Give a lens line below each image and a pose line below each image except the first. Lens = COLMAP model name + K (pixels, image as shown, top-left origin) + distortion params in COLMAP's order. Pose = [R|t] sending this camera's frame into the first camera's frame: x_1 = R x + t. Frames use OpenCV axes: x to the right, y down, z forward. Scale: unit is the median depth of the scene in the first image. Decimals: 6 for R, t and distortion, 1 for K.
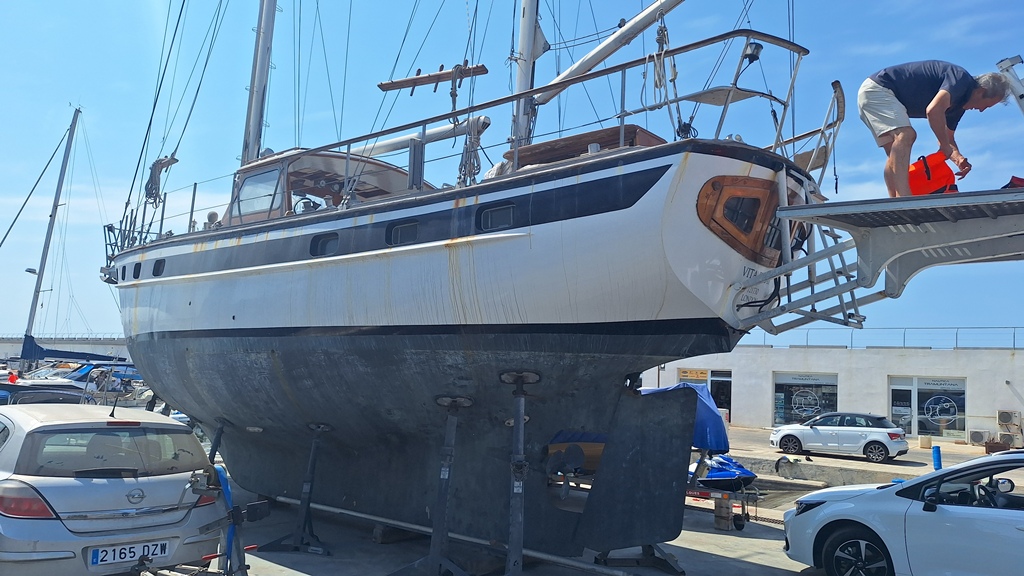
lens RADIAL K [[706.1, 0, 512.9], [0, 706.1, 290.2], [0, 0, 1]] dist [0.049394, -0.029386]
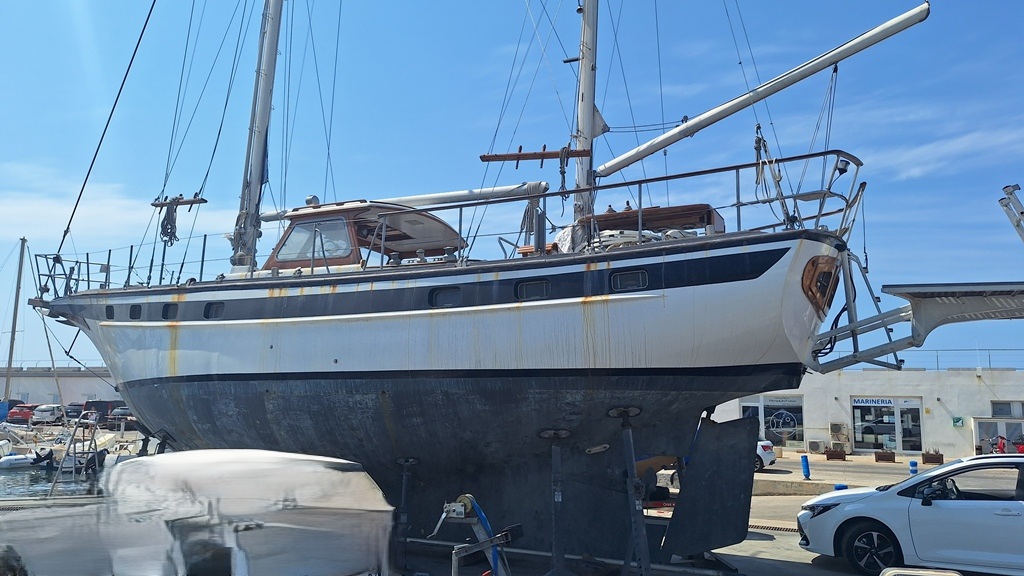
lens RADIAL K [[706.1, 0, 512.4], [0, 706.1, 281.8], [0, 0, 1]] dist [0.049394, -0.029386]
pose [[0.972912, 0.015355, 0.230666, -0.423649], [-0.005370, 0.999024, -0.043853, -0.039311], [-0.231114, 0.041426, 0.972044, -0.116466]]
